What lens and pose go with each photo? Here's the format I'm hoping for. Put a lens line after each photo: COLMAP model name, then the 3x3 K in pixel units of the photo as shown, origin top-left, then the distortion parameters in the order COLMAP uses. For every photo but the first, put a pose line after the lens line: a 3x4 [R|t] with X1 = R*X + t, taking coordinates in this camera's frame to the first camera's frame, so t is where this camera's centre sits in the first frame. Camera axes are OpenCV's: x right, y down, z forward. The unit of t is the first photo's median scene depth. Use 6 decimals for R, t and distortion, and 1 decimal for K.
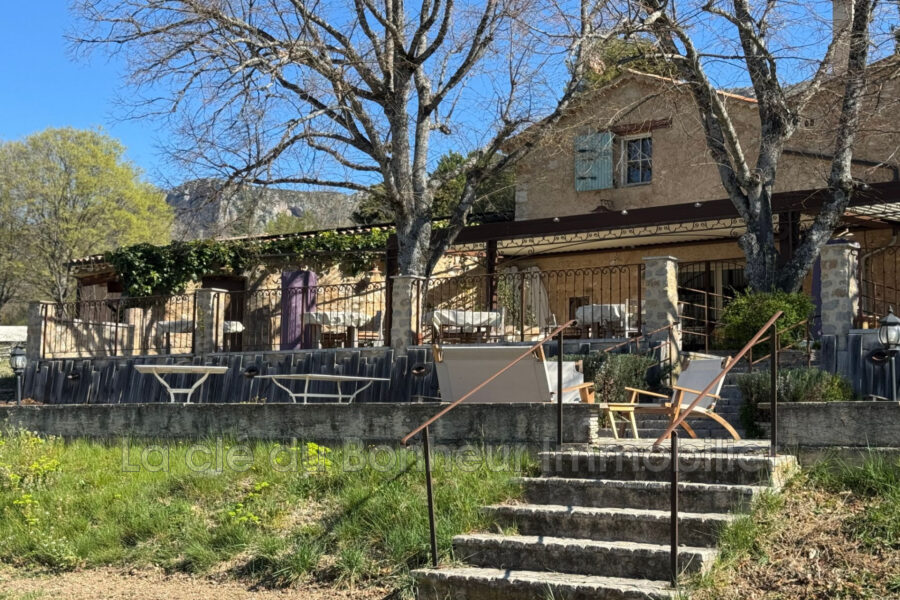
lens RADIAL K [[1442.5, 0, 448.4], [0, 1442.5, 270.8], [0, 0, 1]] dist [0.160607, -0.037075]
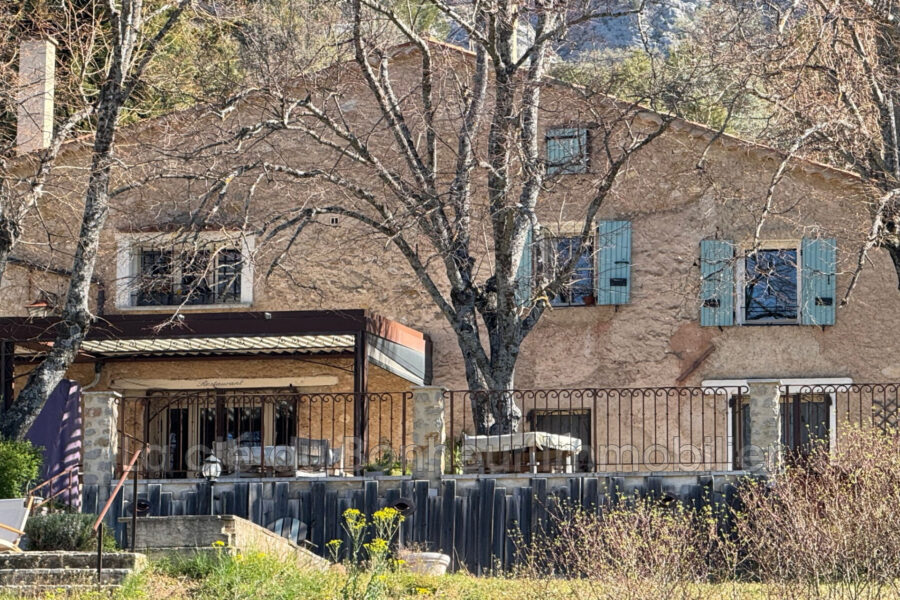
lens RADIAL K [[3979.4, 0, 448.7], [0, 3979.4, 162.2], [0, 0, 1]] dist [0.039158, -0.192598]
pose [[0.899508, 0.070758, 0.431136, -0.681449], [-0.045710, 0.996624, -0.068199, -0.000373], [-0.434506, 0.041638, 0.899706, -1.495910]]
